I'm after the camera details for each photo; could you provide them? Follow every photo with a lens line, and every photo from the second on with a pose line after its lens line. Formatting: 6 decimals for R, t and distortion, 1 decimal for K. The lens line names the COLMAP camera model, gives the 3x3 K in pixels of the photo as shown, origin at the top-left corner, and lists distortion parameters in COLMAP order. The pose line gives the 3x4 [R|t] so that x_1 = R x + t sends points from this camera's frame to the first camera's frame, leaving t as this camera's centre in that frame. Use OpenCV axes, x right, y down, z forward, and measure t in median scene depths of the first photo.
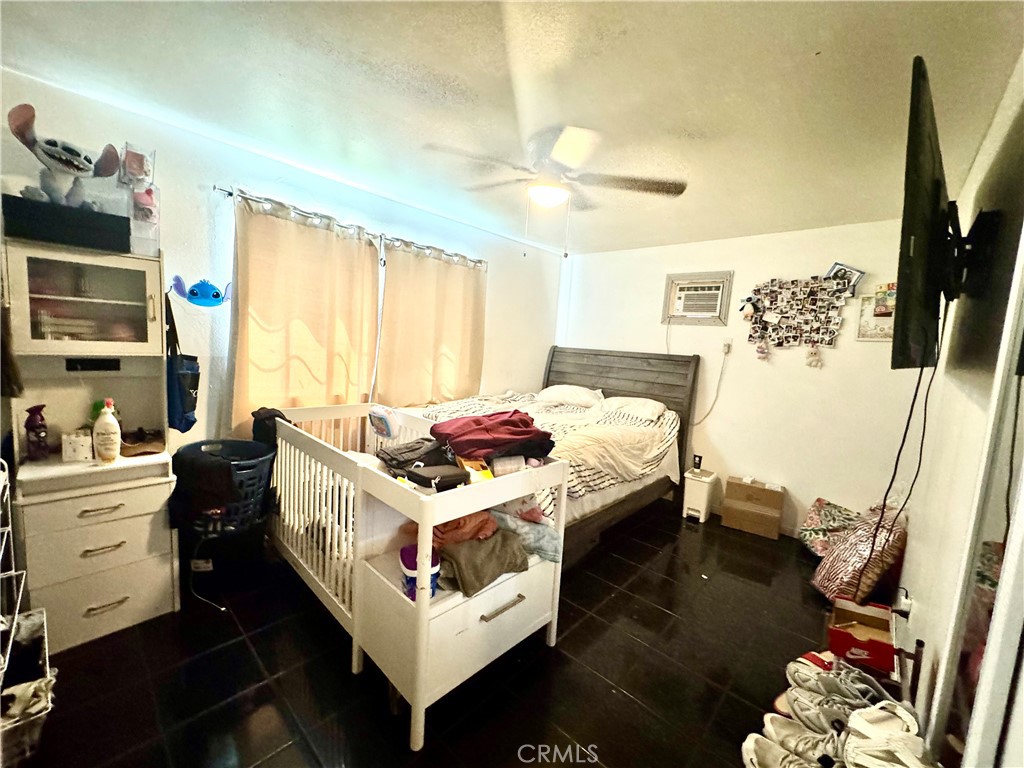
lens RADIAL K [[411.7, 0, 511.1], [0, 411.7, 381.9], [0, 0, 1]] dist [-0.001678, -0.000082]
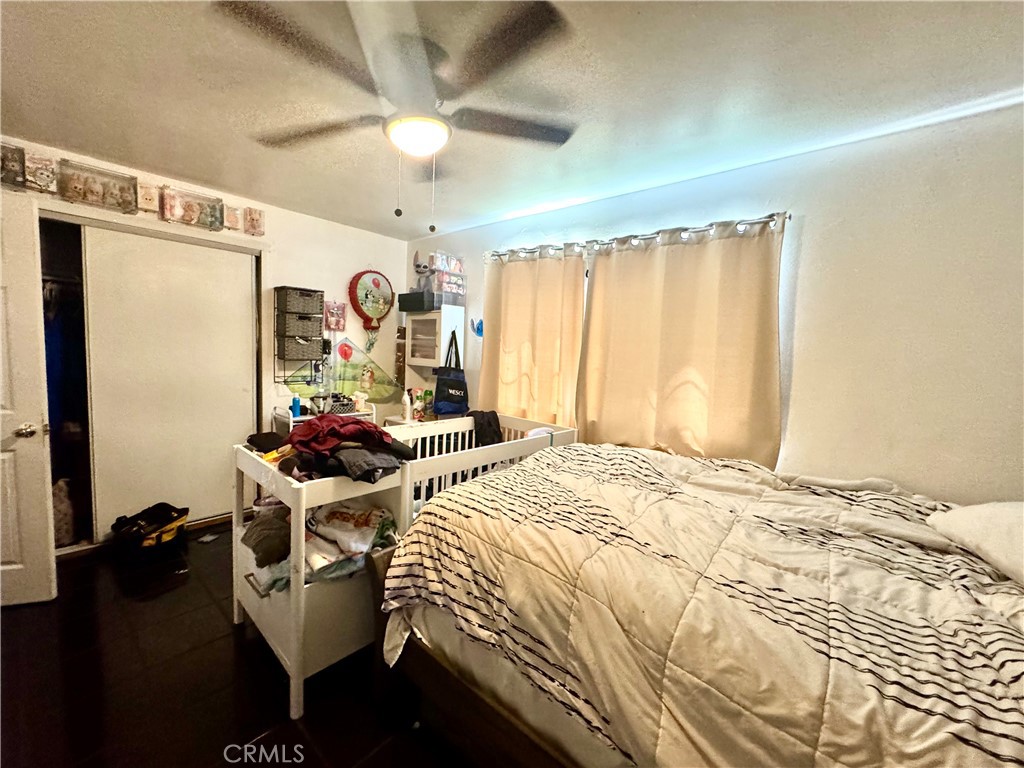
lens RADIAL K [[411.7, 0, 511.1], [0, 411.7, 381.9], [0, 0, 1]] dist [-0.001678, -0.000082]
pose [[0.035206, 0.019727, -0.999185, 0.643462], [-0.139902, 0.990057, 0.014617, -0.050789], [0.989539, 0.139273, 0.037616, 0.927911]]
